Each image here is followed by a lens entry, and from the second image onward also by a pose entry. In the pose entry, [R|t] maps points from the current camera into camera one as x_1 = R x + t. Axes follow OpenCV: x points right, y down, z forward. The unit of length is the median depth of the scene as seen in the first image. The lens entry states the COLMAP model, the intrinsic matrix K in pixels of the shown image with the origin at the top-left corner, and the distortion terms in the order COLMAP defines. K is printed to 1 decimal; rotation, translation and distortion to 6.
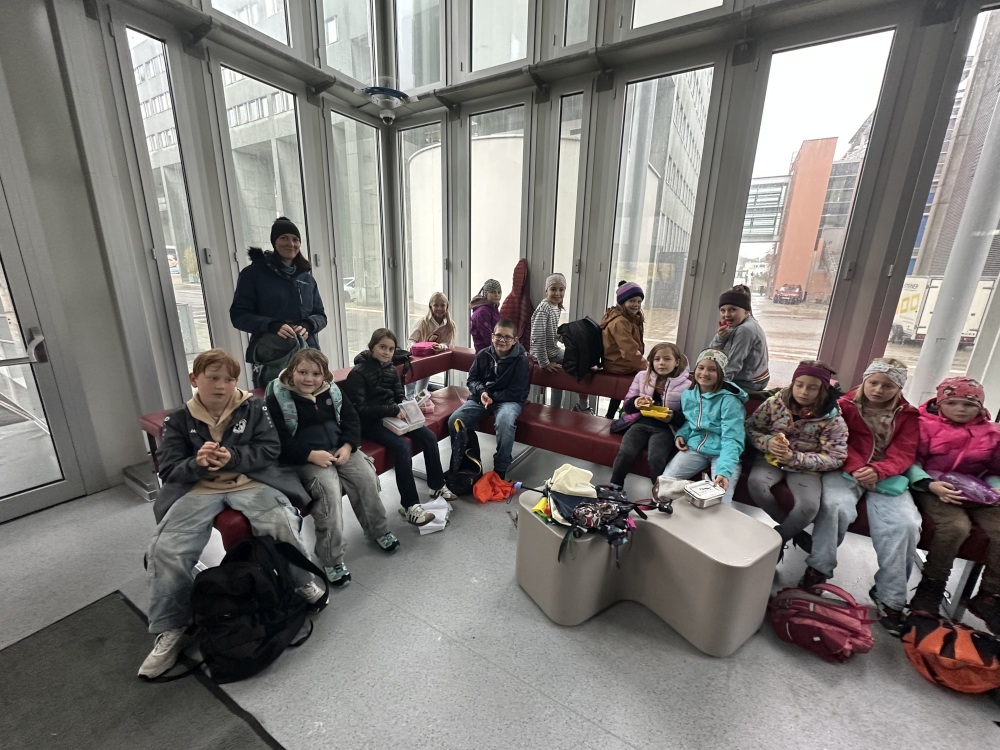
lens RADIAL K [[396.6, 0, 498.1], [0, 396.6, 376.6], [0, 0, 1]] dist [-0.001401, 0.000228]
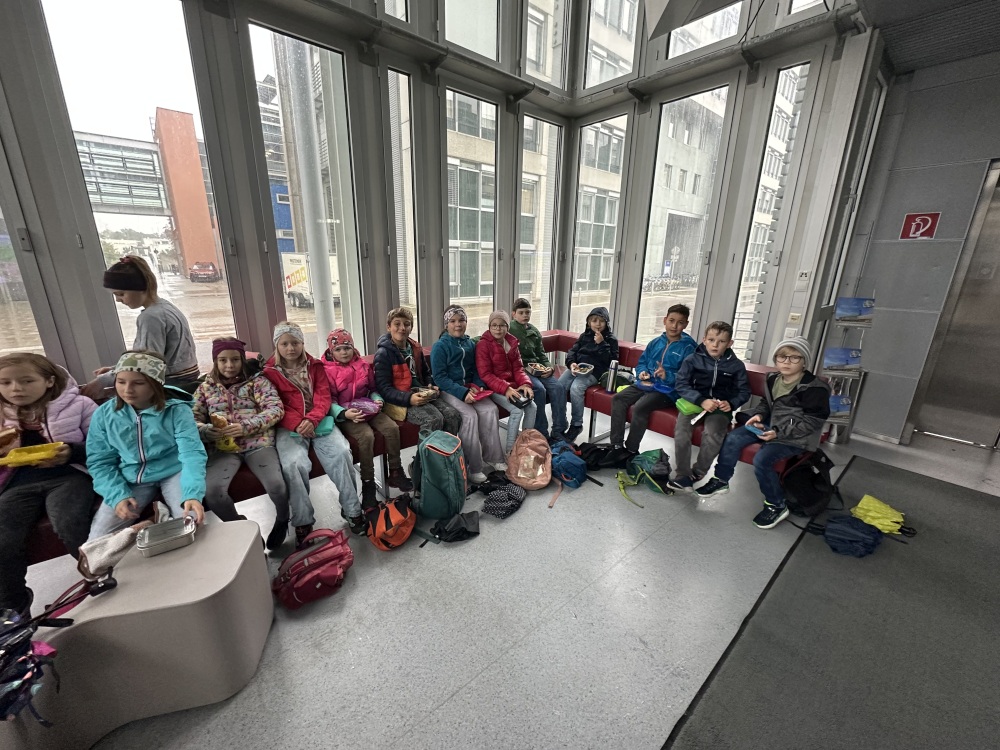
lens RADIAL K [[396.6, 0, 498.1], [0, 396.6, 376.6], [0, 0, 1]] dist [-0.001401, 0.000228]
pose [[0.321848, -0.283231, 0.903434, 0.088847], [0.235377, 0.948185, 0.213408, -0.002574], [-0.917067, 0.143963, 0.371838, 0.033794]]
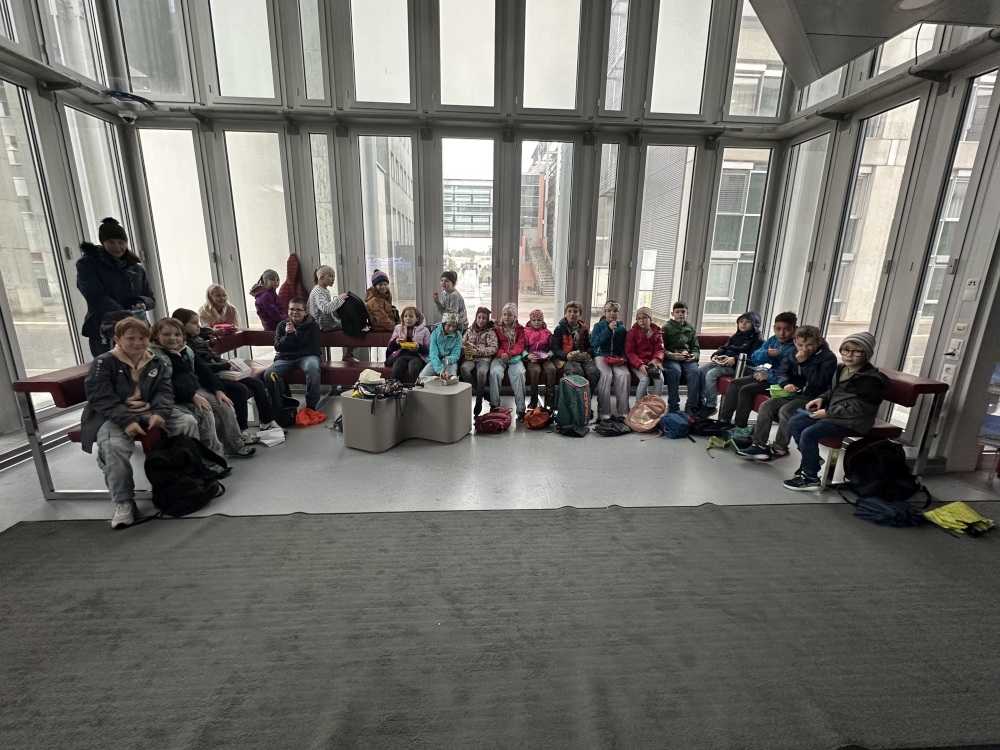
lens RADIAL K [[432.1, 0, 500.0], [0, 432.1, 375.0], [0, 0, 1]] dist [0.001051, -0.000091]
pose [[0.826750, -0.143454, 0.543971, -0.294668], [0.148420, 0.988303, 0.035056, 0.200266], [-0.542637, 0.051753, 0.838371, -0.726090]]
